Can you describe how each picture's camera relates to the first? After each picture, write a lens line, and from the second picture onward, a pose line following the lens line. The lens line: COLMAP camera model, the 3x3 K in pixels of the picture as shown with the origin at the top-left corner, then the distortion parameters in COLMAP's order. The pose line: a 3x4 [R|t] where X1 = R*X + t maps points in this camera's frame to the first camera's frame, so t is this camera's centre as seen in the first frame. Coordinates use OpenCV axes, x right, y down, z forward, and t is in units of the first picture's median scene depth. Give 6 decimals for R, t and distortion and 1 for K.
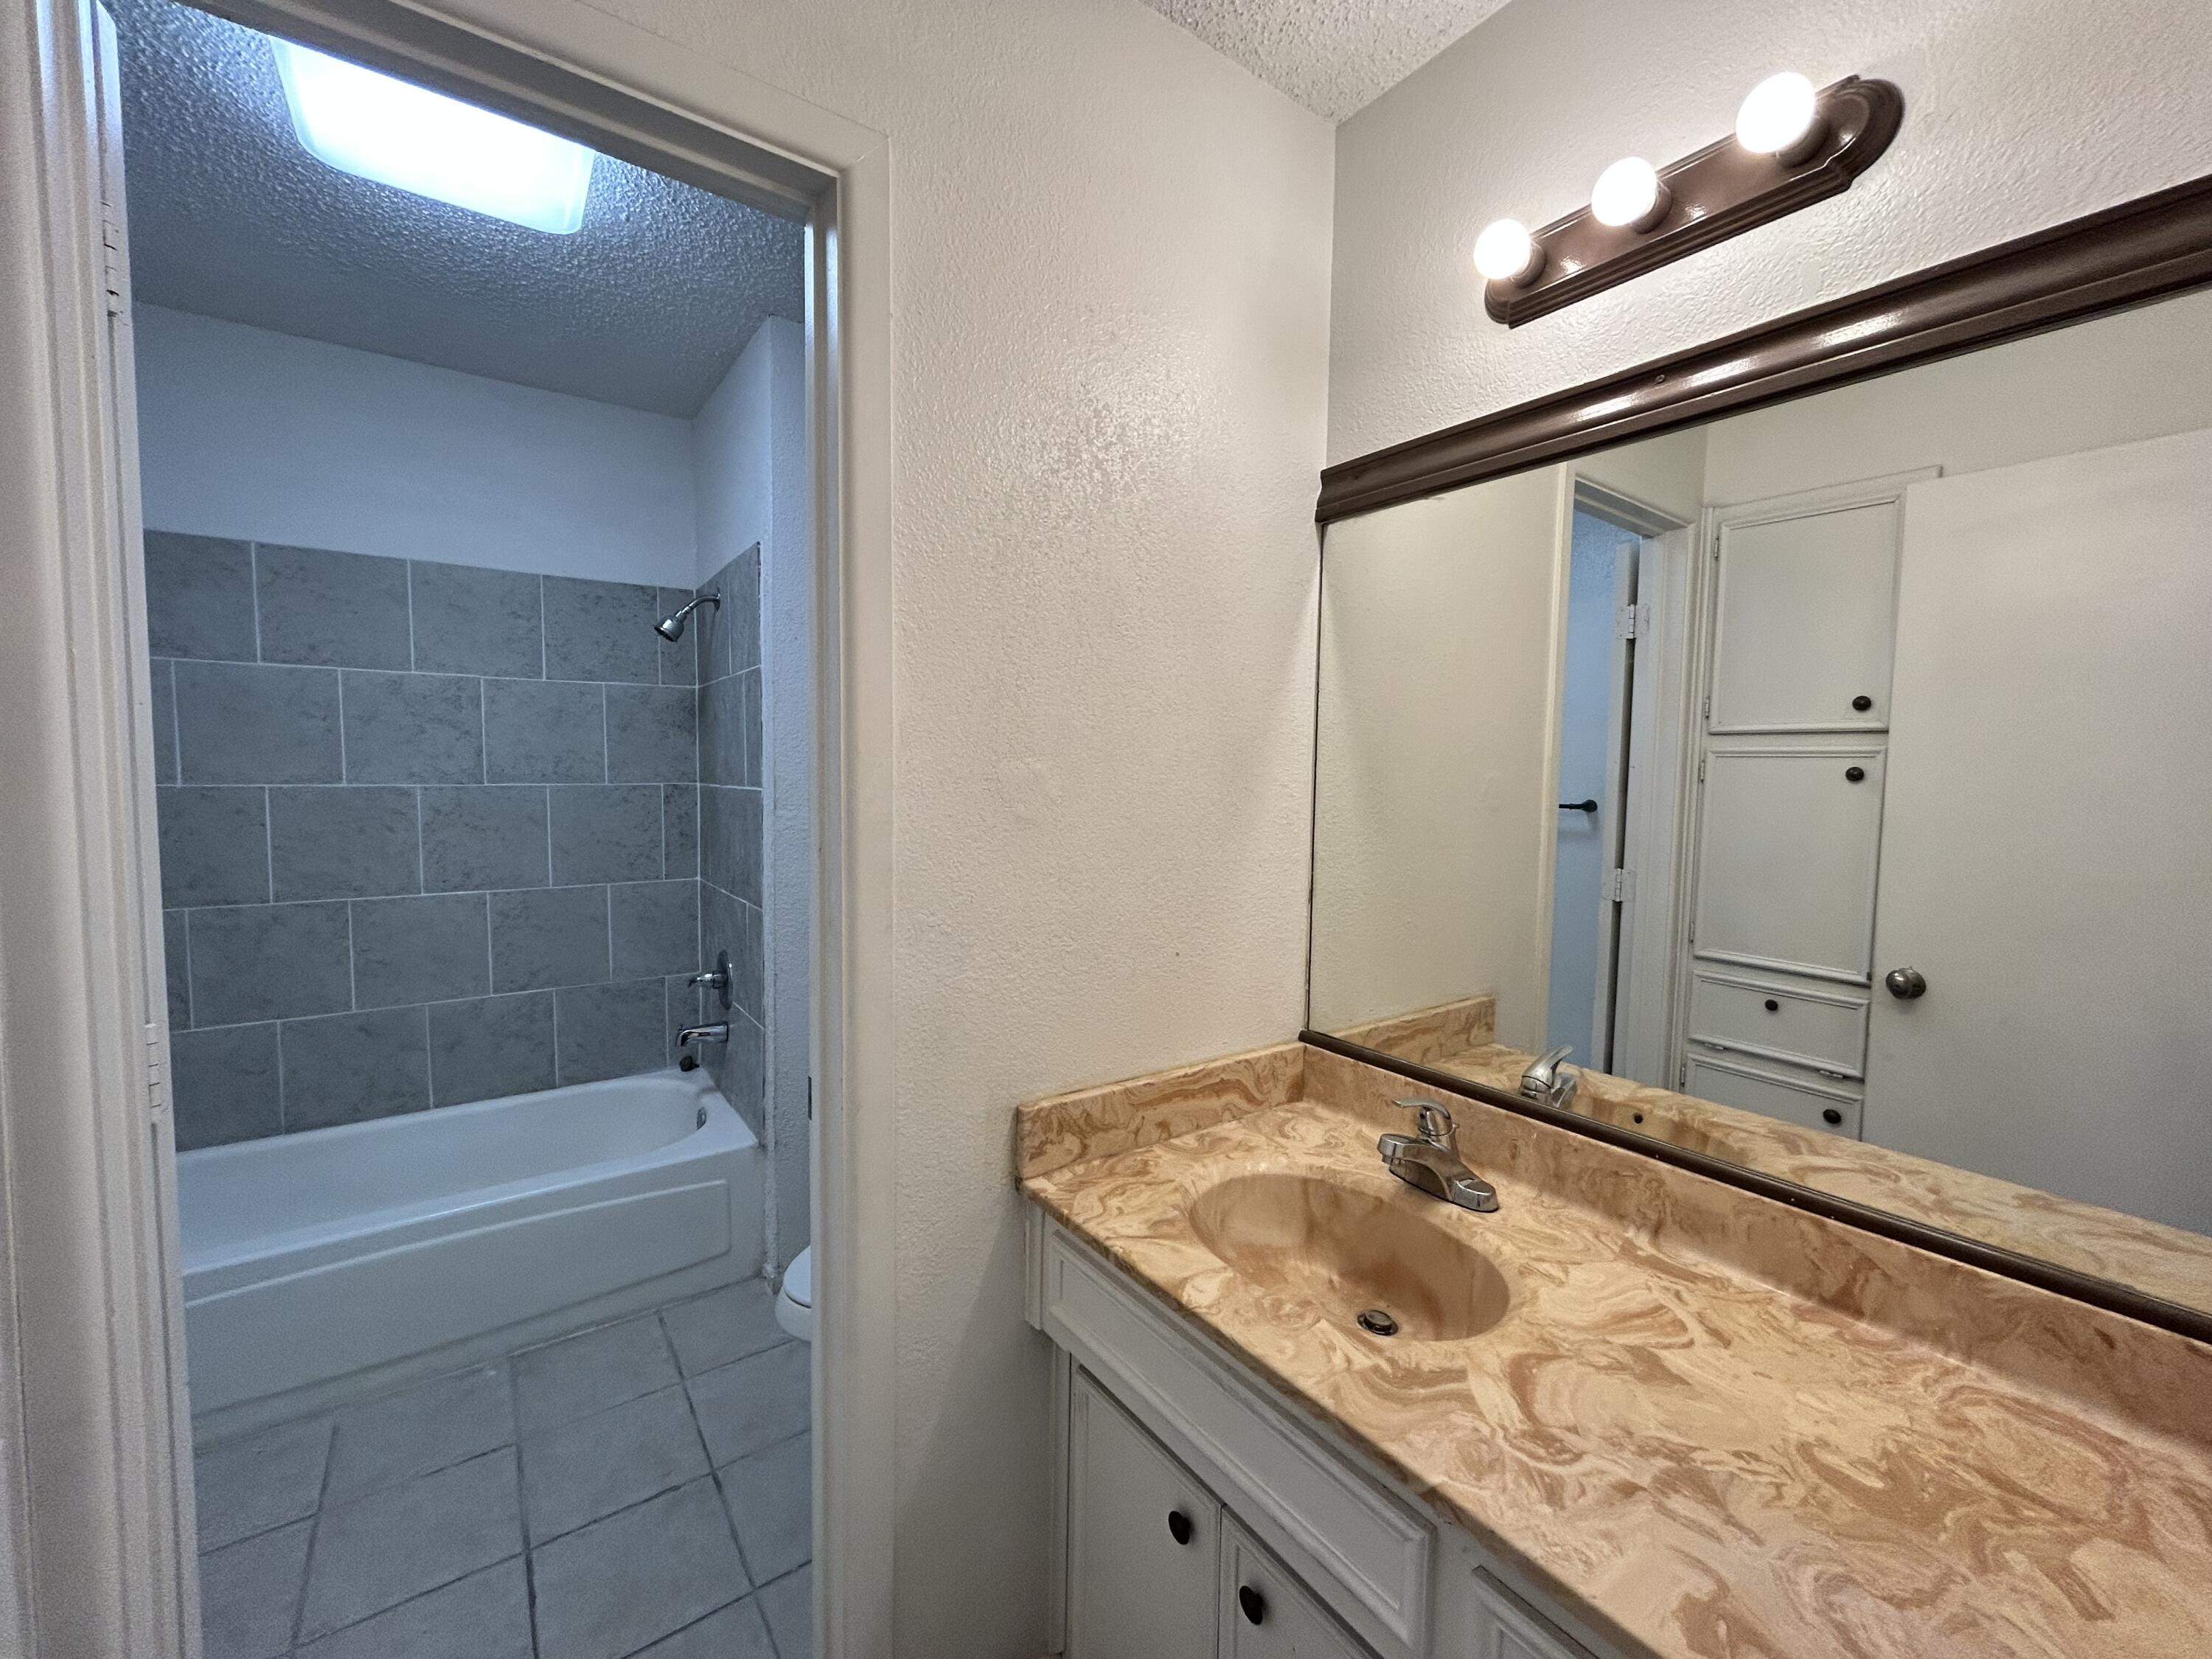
lens RADIAL K [[895.8, 0, 1107.9], [0, 895.8, 827.4], [0, 0, 1]] dist [-0.005992, 0.003019]
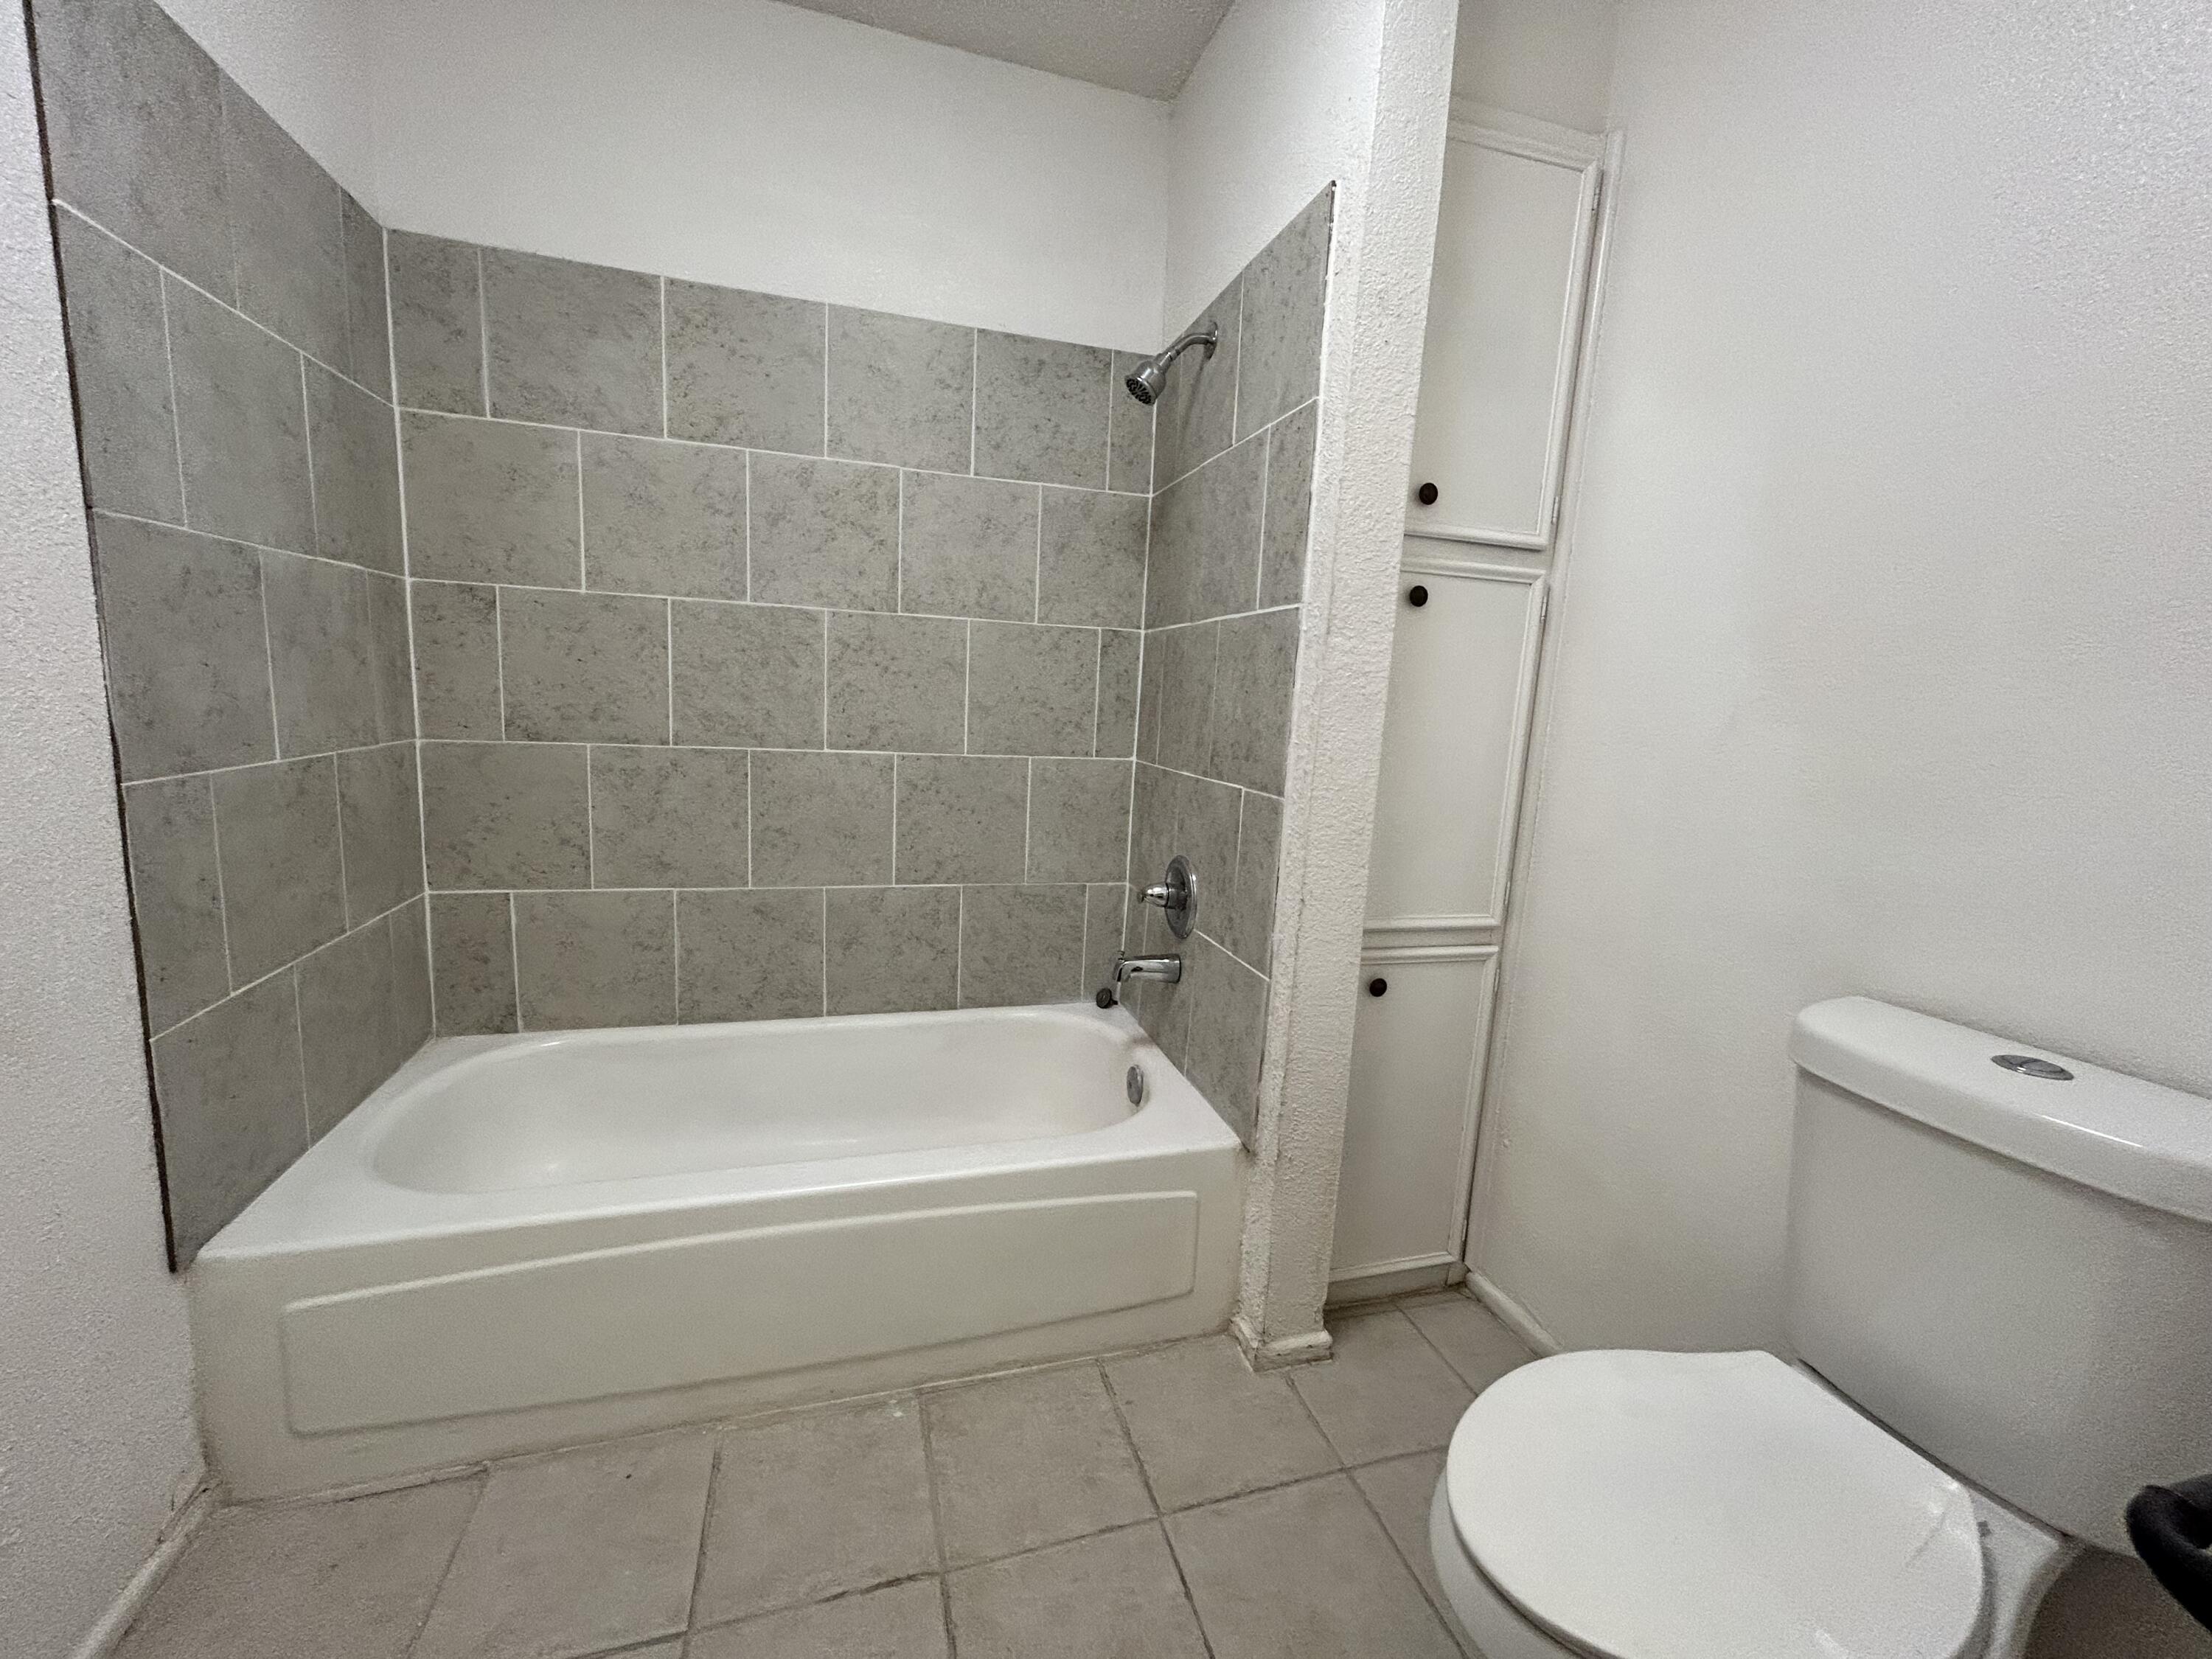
lens RADIAL K [[895.8, 0, 1109.1], [0, 895.8, 831.4], [0, 0, 1]] dist [-0.005992, 0.003019]
pose [[0.946937, 0.086744, -0.309492, -0.273473], [-0.063145, 0.994336, 0.085490, 0.062075], [0.315155, -0.061411, 0.947051, 0.318872]]
